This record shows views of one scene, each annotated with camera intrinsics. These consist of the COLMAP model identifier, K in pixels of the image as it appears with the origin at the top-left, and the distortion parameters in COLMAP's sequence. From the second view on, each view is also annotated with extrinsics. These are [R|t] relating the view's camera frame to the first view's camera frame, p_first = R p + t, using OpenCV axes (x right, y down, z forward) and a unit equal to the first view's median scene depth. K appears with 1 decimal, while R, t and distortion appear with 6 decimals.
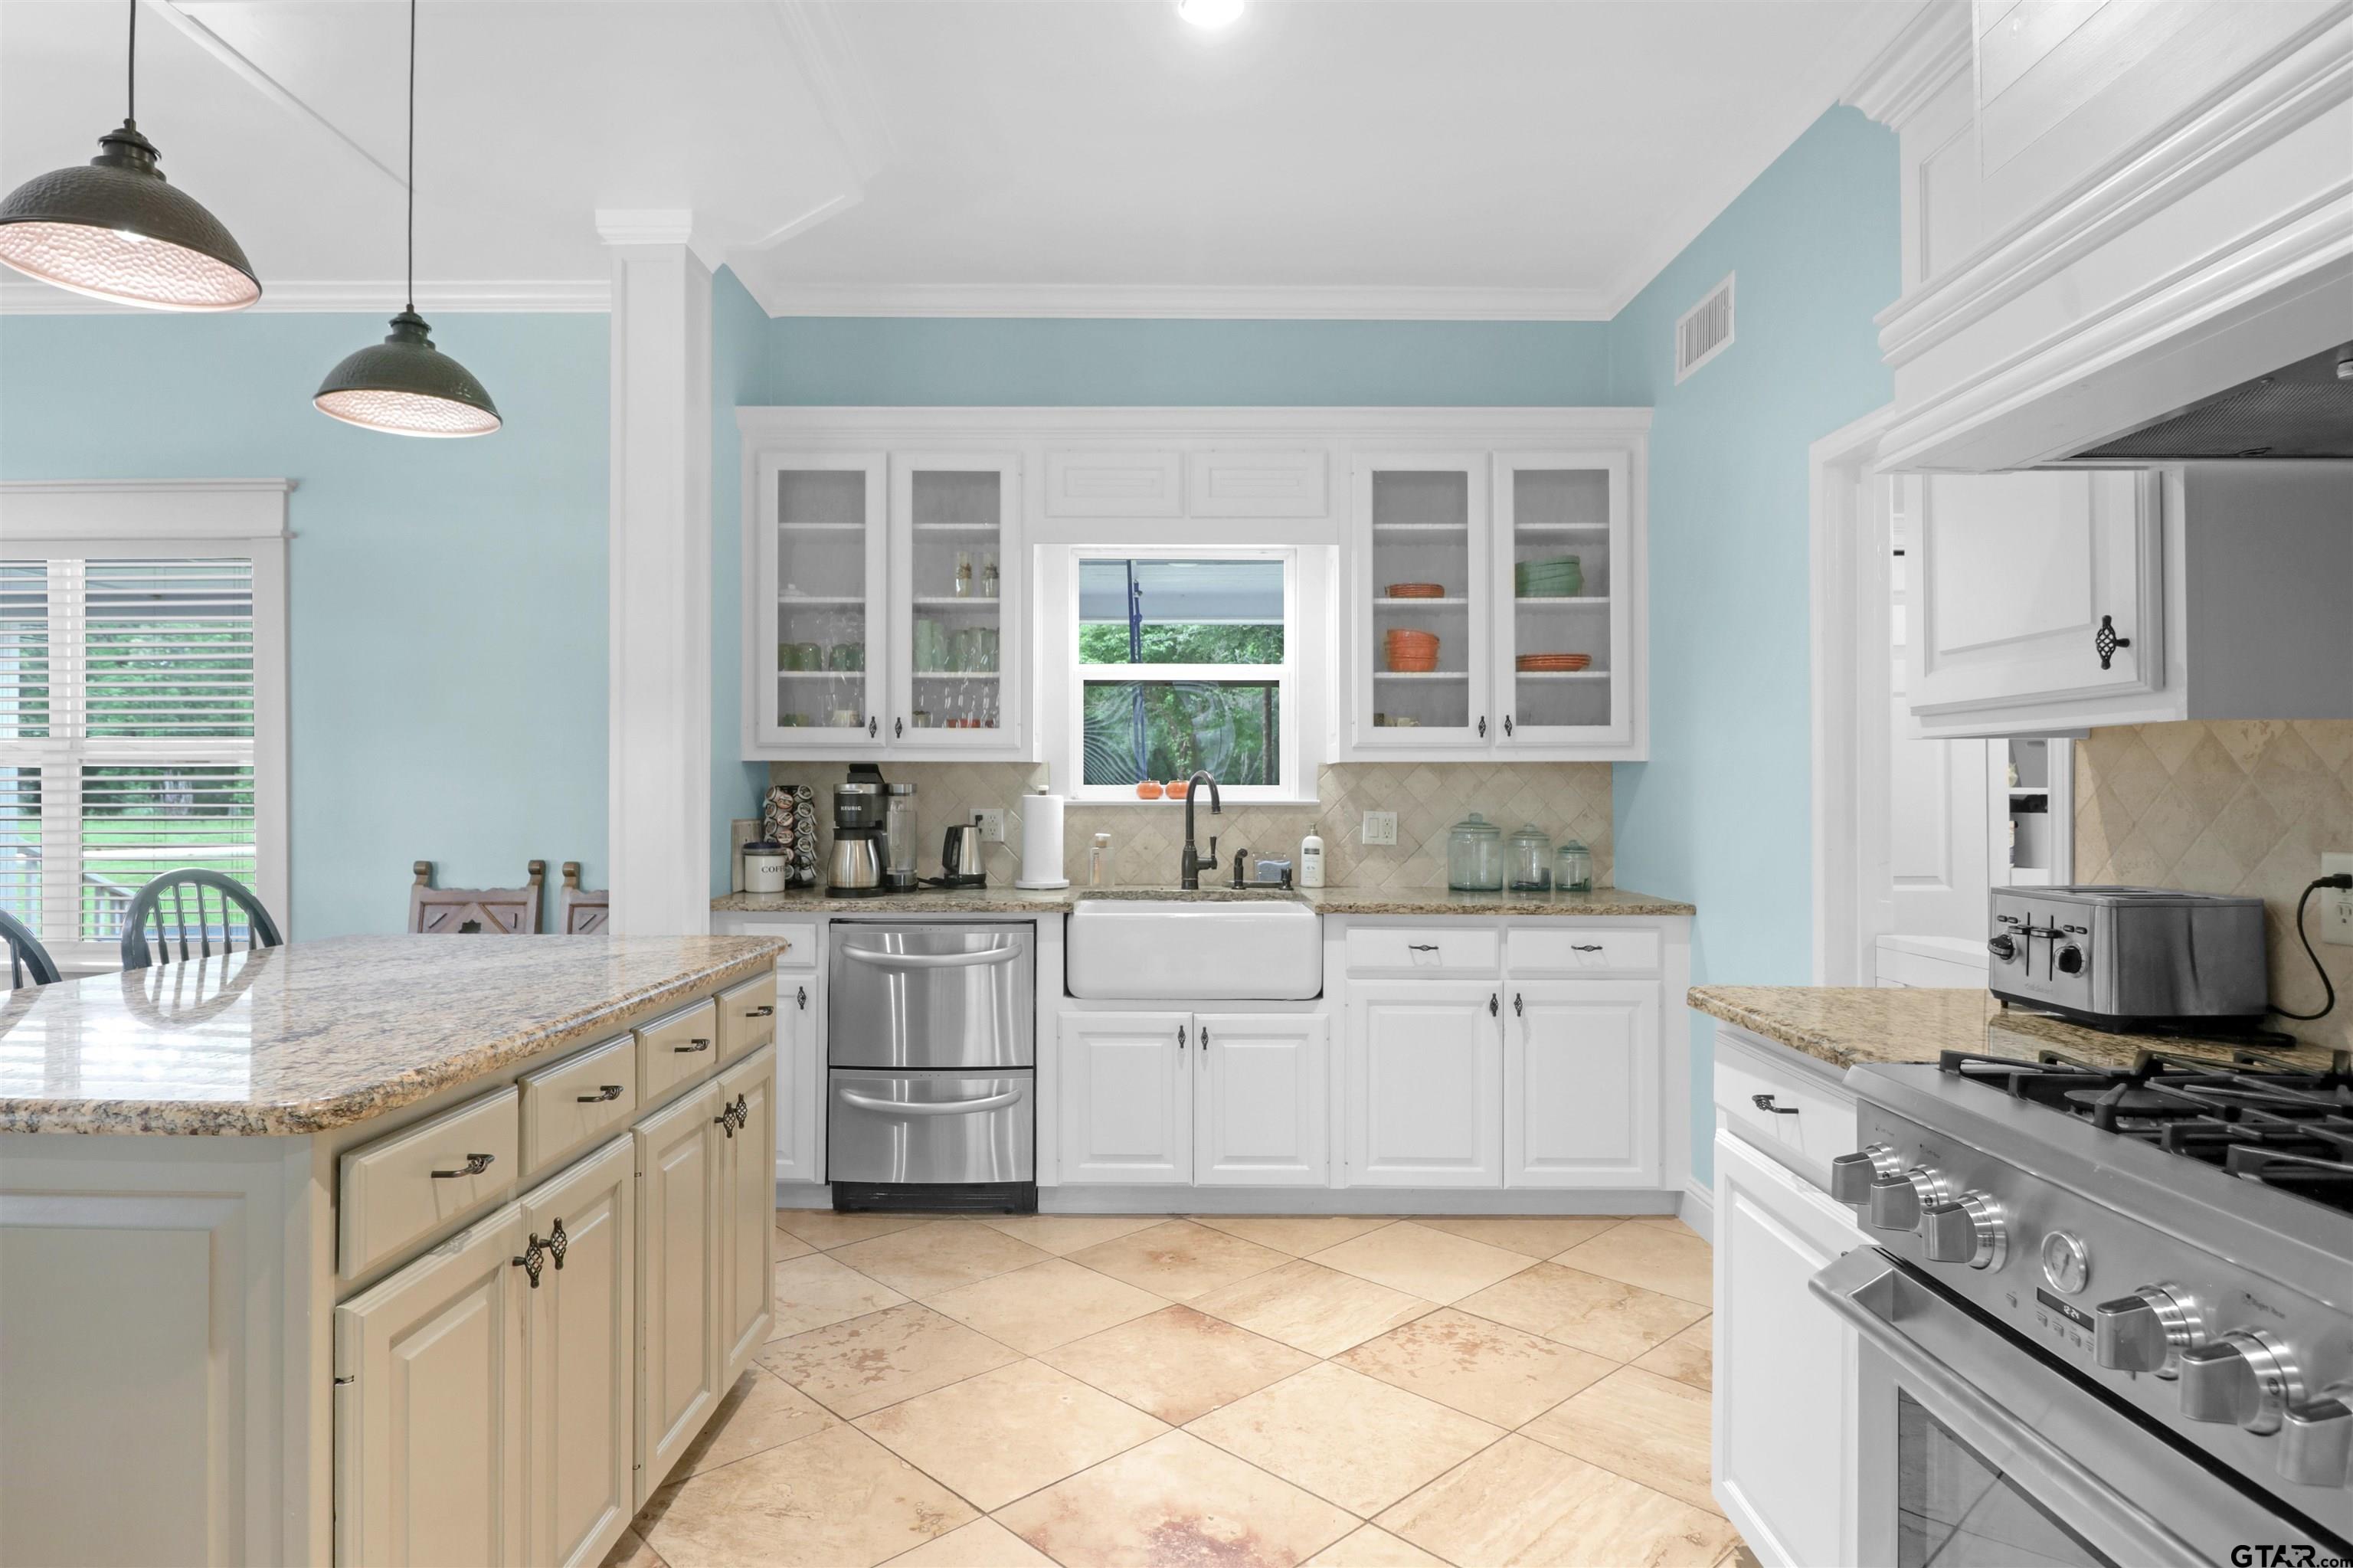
lens RADIAL K [[1305.3, 0, 1149.0], [0, 1305.3, 785.6], [0, 0, 1]] dist [0.003537, -0.012026]
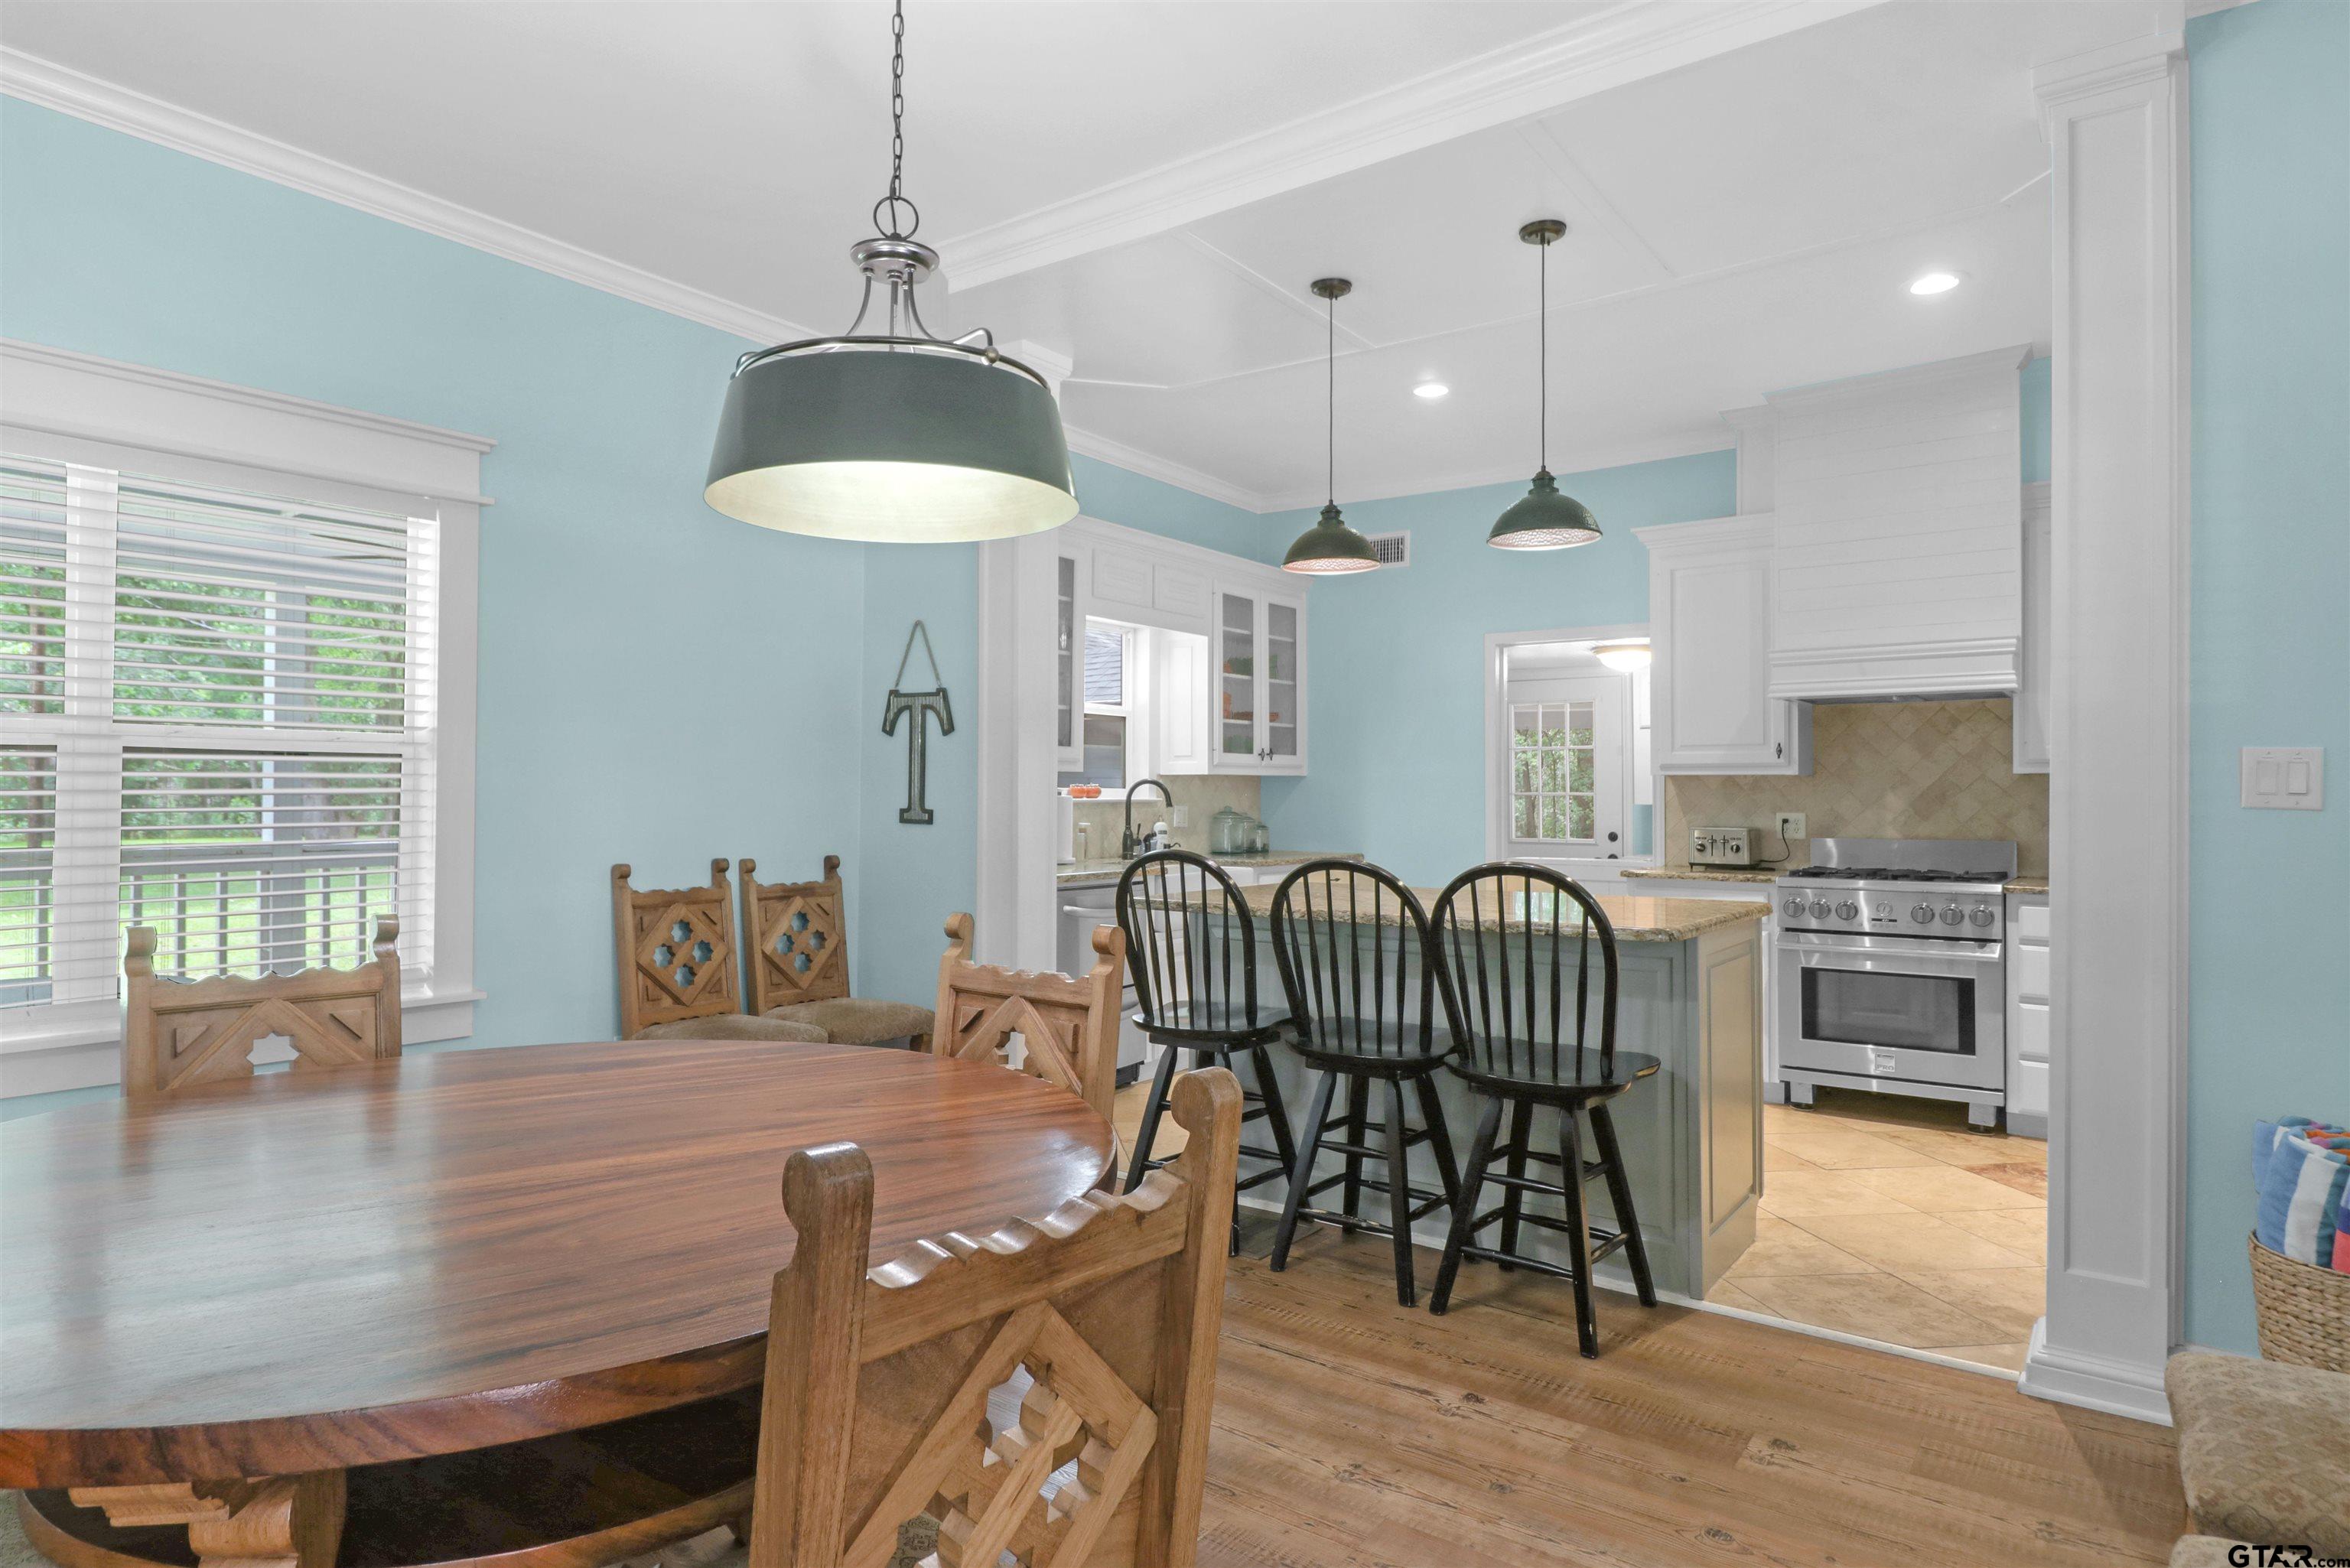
lens RADIAL K [[1303.5, 0, 1152.7], [0, 1303.5, 789.9], [0, 0, 1]] dist [0.003537, -0.012026]
pose [[0.594108, 0.001780, 0.804383, -1.166017], [-0.006628, 0.999974, 0.002682, -0.002804], [-0.804358, -0.006925, 0.594105, 0.117965]]
